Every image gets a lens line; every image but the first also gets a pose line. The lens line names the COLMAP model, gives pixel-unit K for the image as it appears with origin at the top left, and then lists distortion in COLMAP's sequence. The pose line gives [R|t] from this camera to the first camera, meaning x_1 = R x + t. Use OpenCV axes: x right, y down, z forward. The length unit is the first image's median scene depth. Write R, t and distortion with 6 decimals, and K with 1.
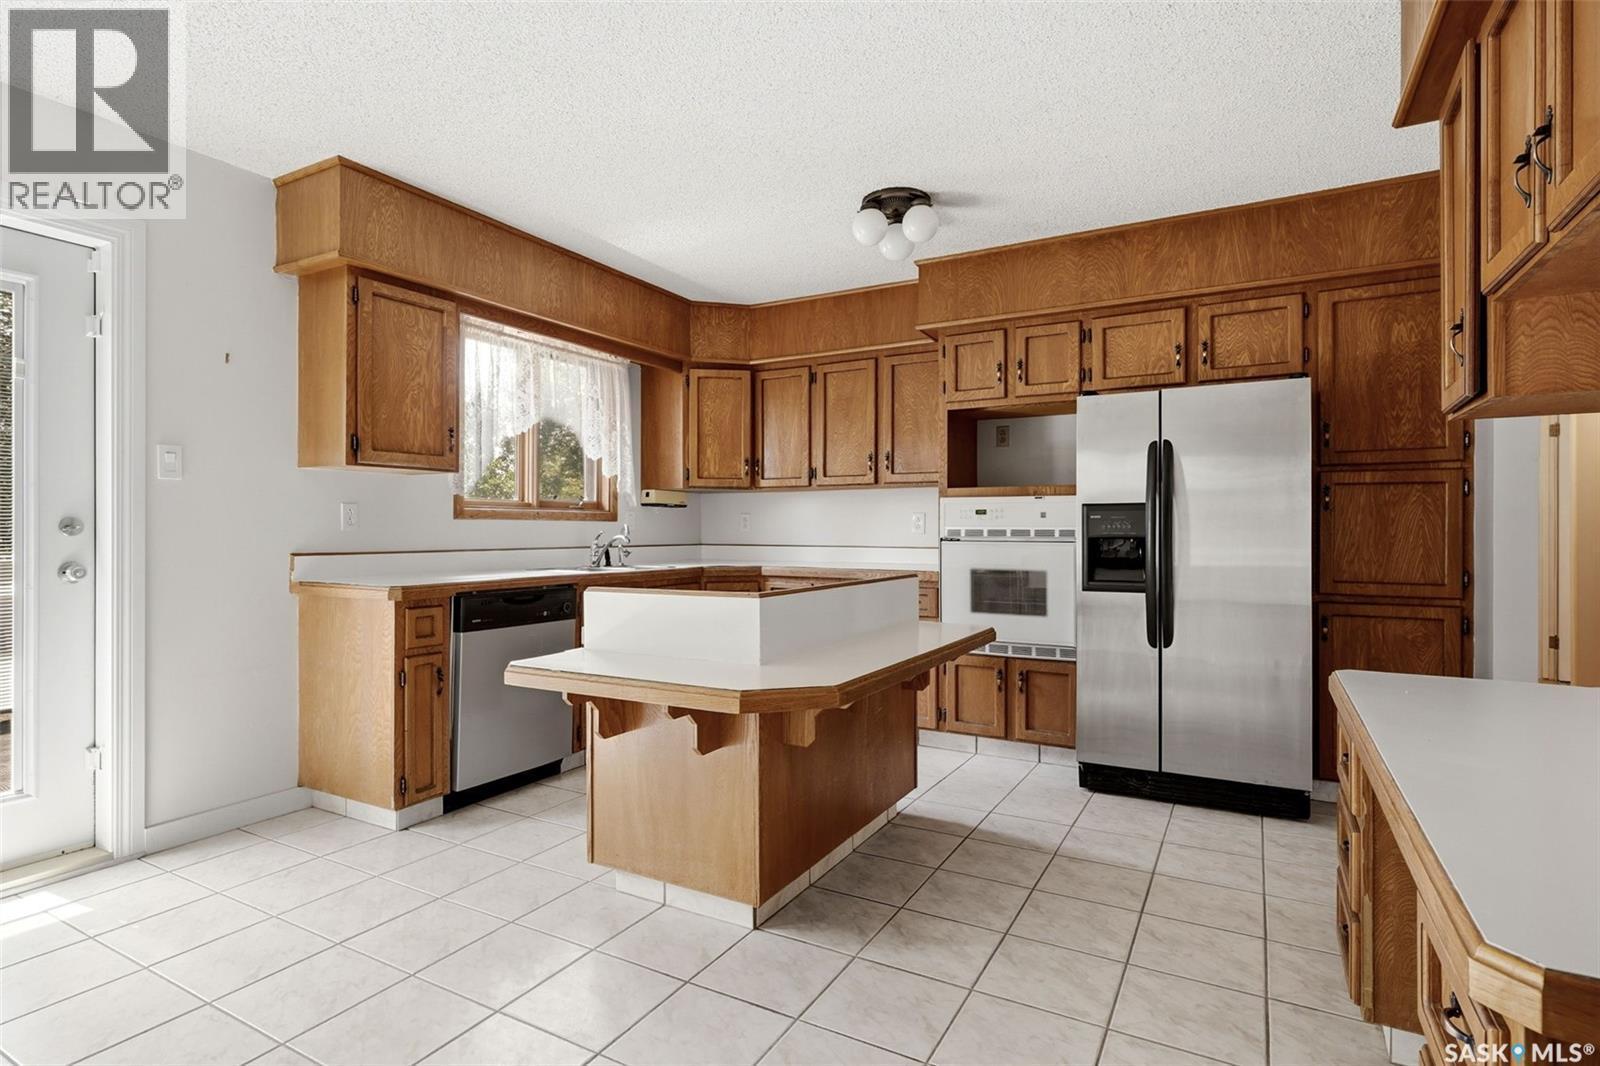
lens RADIAL K [[807.6, 0, 796.3], [0, 807.6, 530.6], [0, 0, 1]] dist [0.001848, 0.001025]
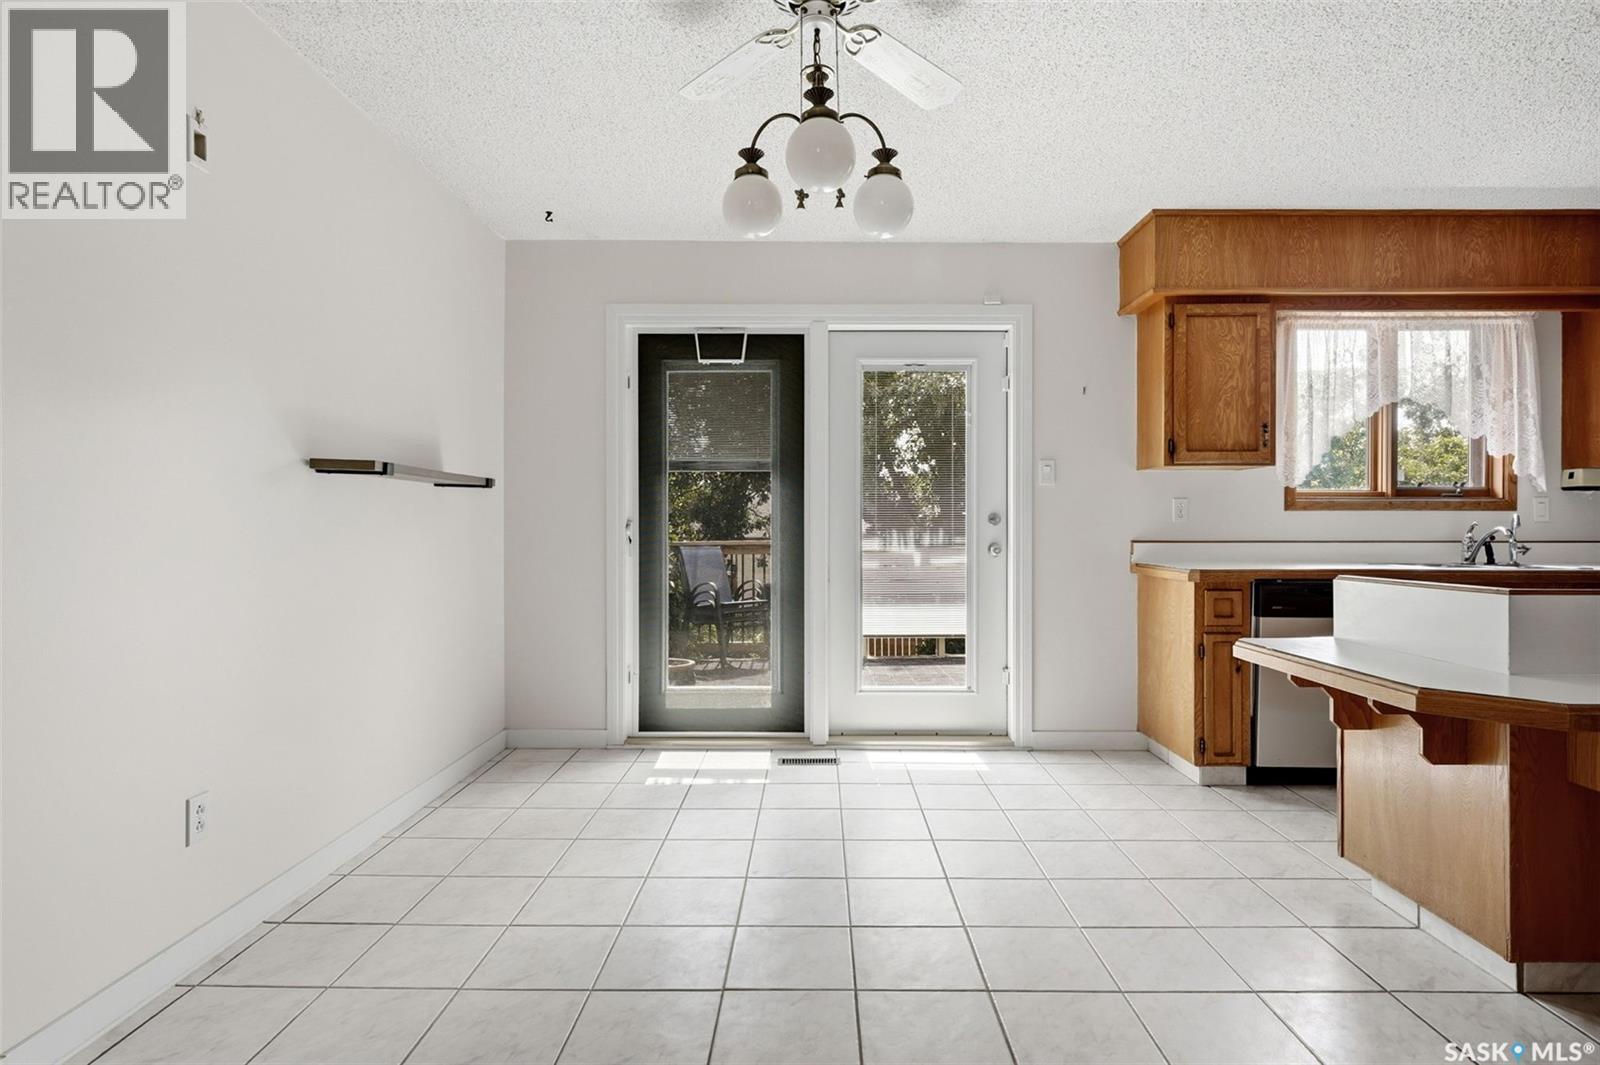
lens RADIAL K [[833.3, 0, 824.5], [0, 833.3, 525.8], [0, 0, 1]] dist [0.001016, 0.000377]
pose [[0.497239, -0.001929, -0.867611, 0.242729], [0.000330, 0.999998, -0.002035, 0.008486], [0.867613, 0.000725, 0.497239, -0.037618]]
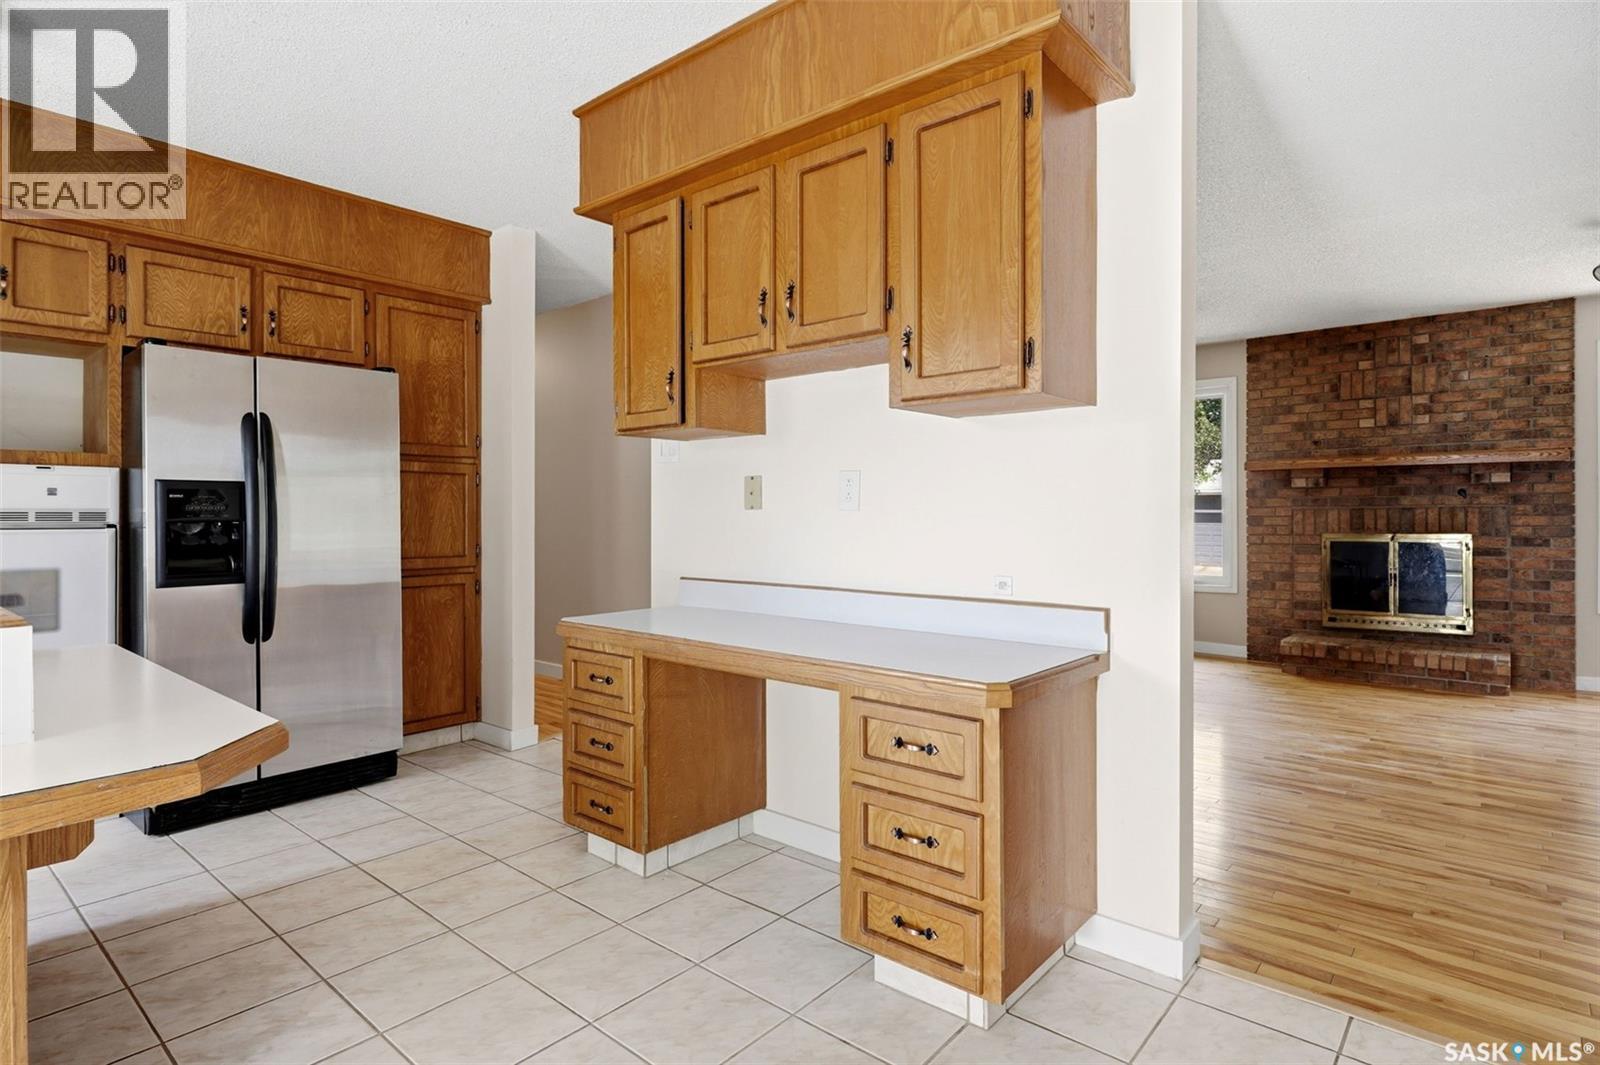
lens RADIAL K [[833.3, 0, 798.2], [0, 833.3, 516.7], [0, 0, 1]] dist [0.001016, 0.000377]
pose [[0.197117, -0.003581, 0.980374, -0.352508], [0.002530, 0.999992, 0.003145, 0.003217], [-0.980377, 0.001860, 0.197124, 0.229089]]
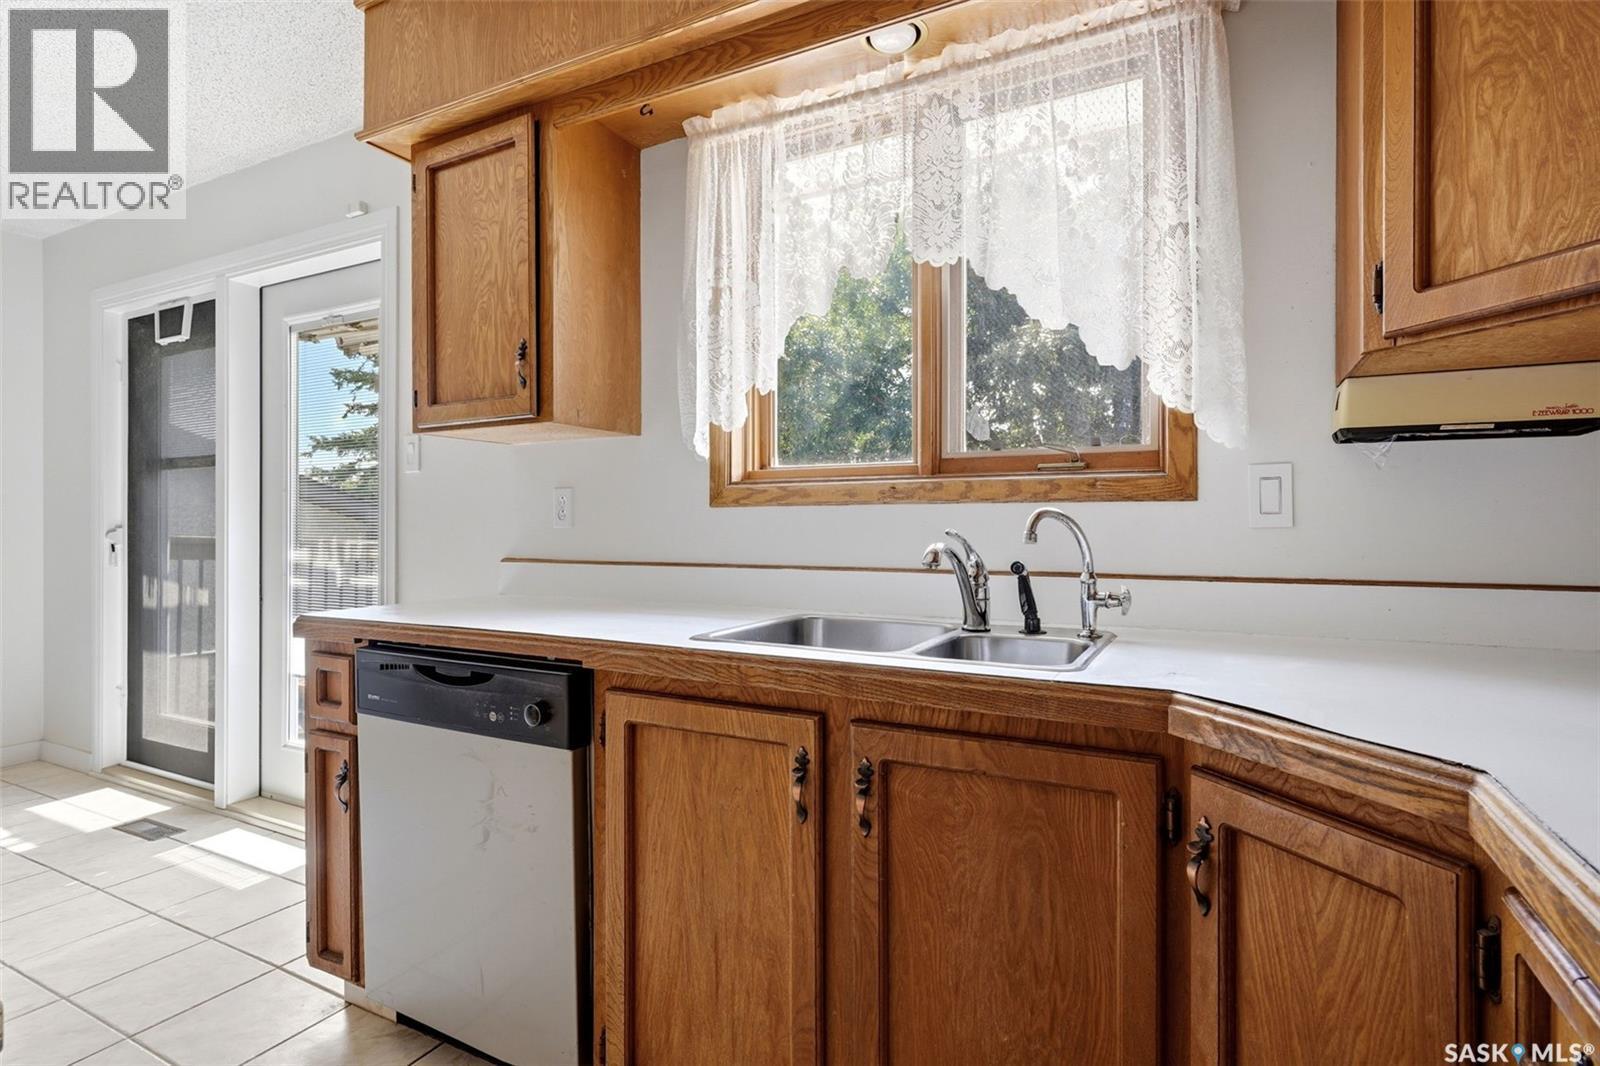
lens RADIAL K [[833.3, 0, 797.0], [0, 833.3, 524.6], [0, 0, 1]] dist [0.001016, 0.000377]
pose [[0.019900, -0.002544, -0.999799, 0.159488], [-0.000560, 0.999997, -0.002556, -0.000877], [0.999802, 0.000611, 0.019899, 1.254040]]
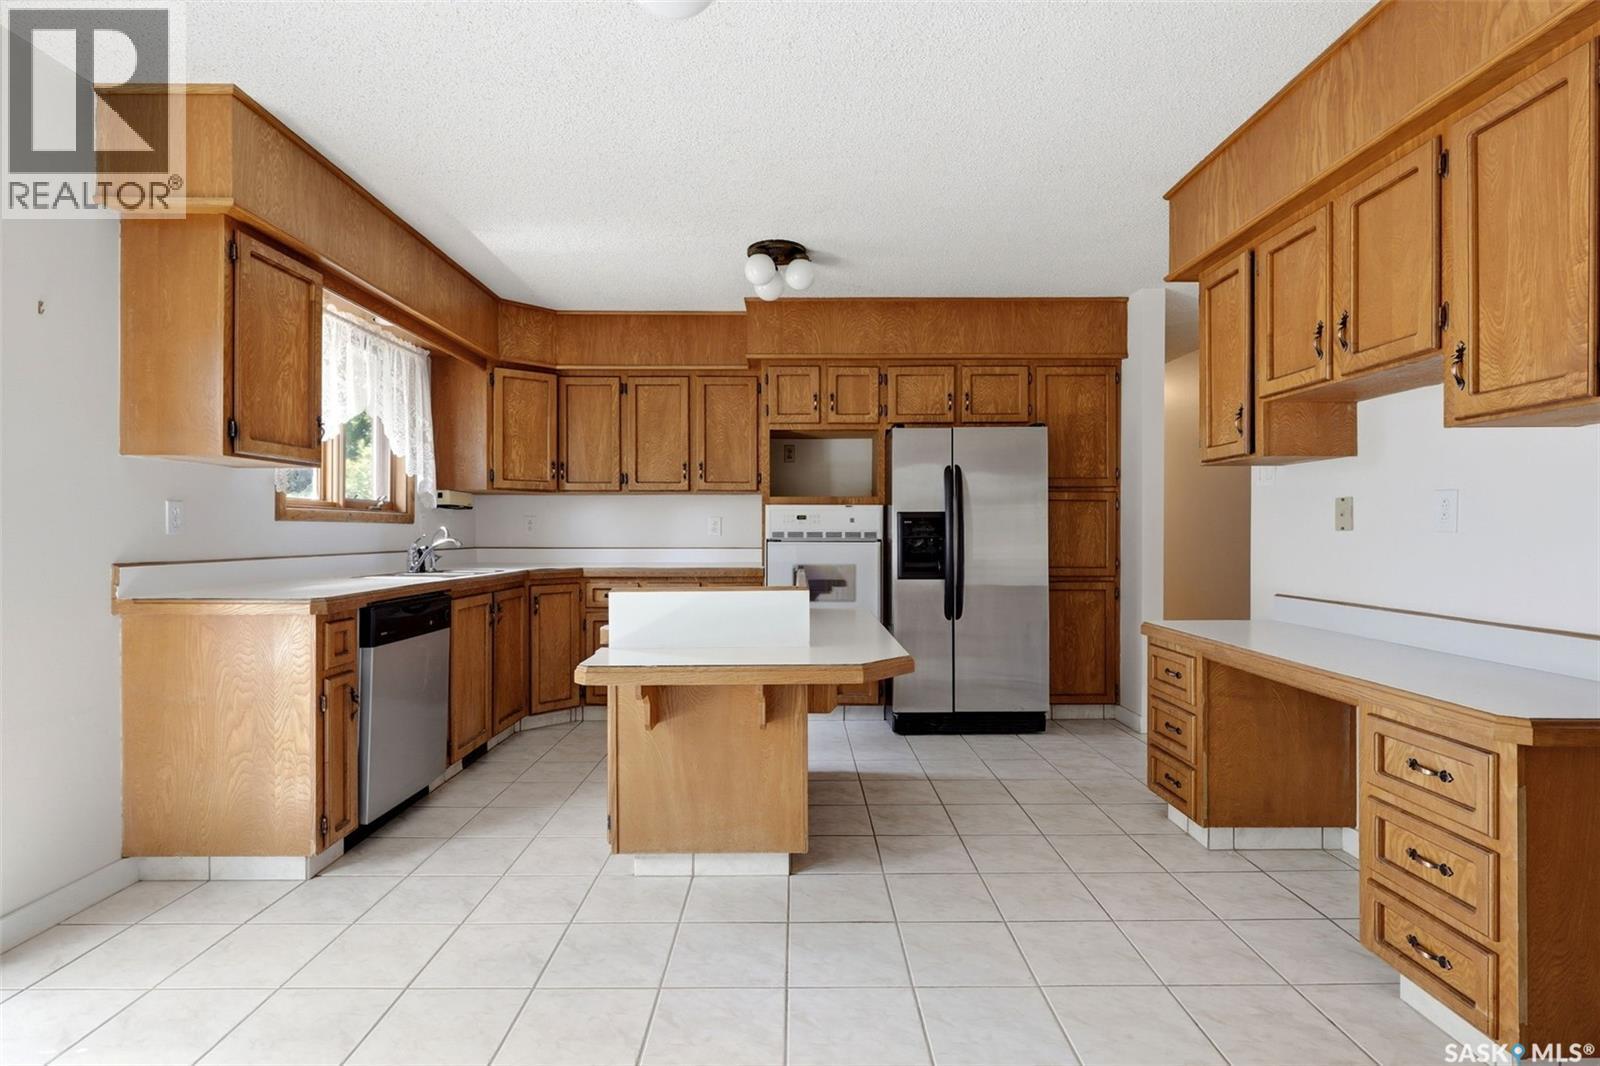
lens RADIAL K [[766.6, 0, 797.1], [0, 766.6, 533.7], [0, 0, 1]] dist [0.002649, -0.001004]
pose [[0.869725, -0.002740, 0.493529, -0.412801], [0.001740, 0.999995, 0.002486, -0.001628], [-0.493533, -0.001304, 0.869726, 0.022052]]
